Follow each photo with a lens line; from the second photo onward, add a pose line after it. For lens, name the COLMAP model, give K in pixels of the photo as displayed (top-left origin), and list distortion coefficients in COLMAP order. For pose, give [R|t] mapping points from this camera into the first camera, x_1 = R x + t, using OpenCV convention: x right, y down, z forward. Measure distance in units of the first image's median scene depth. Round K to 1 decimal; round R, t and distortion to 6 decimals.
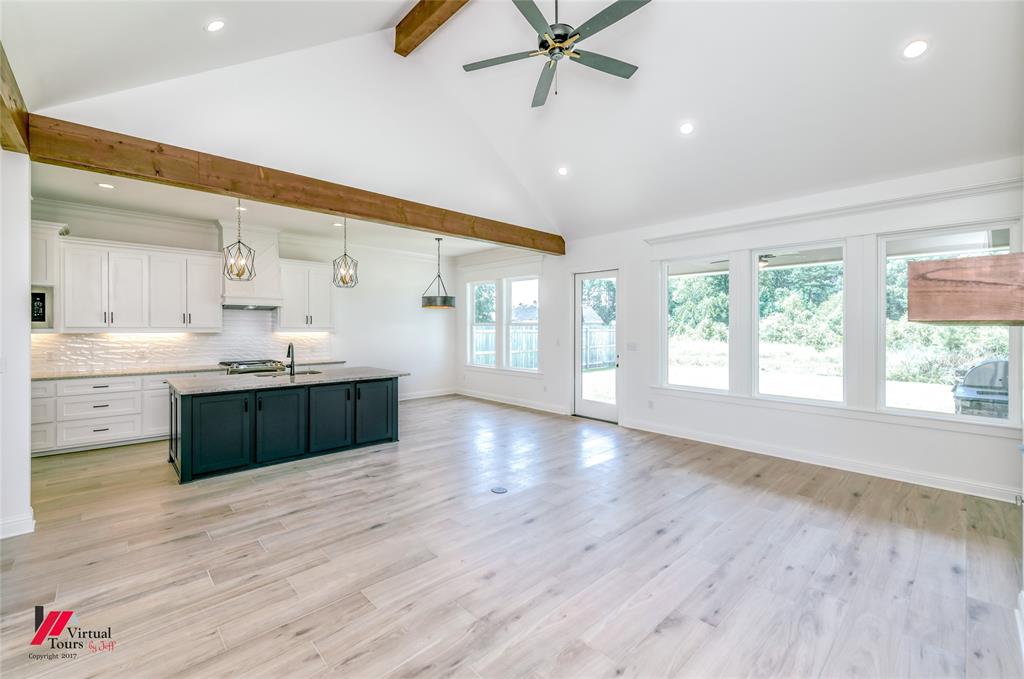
lens RADIAL K [[433.3, 0, 469.0], [0, 433.3, 337.0], [0, 0, 1]] dist [0.014652, -0.000368]
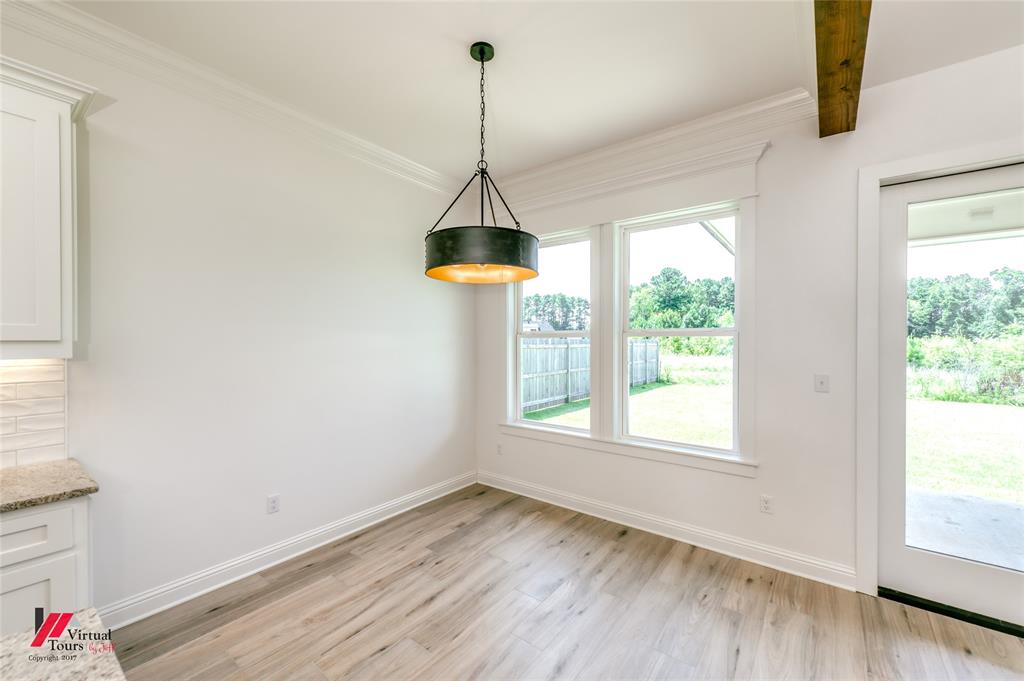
lens RADIAL K [[413.3, 0, 496.0], [0, 413.3, 343.1], [0, 0, 1]] dist [0.016285, -0.004268]
pose [[0.985180, -0.005577, 0.171431, -0.171570], [0.009192, 0.999752, -0.020300, -0.019816], [-0.171275, 0.021575, 0.984987, 1.094700]]
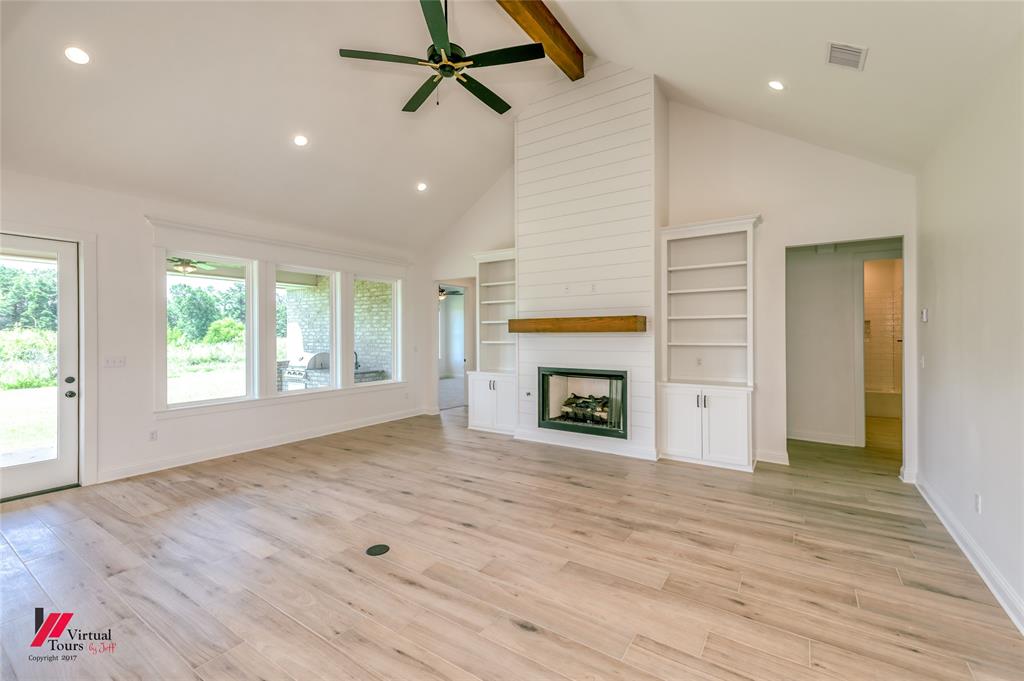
lens RADIAL K [[413.3, 0, 529.9], [0, 413.3, 330.0], [0, 0, 1]] dist [0.016285, -0.004268]
pose [[-0.284838, 0.007253, 0.958548, -0.537632], [0.021828, 0.999761, -0.001079, 0.000419], [-0.958327, 0.020616, -0.284929, 0.778633]]
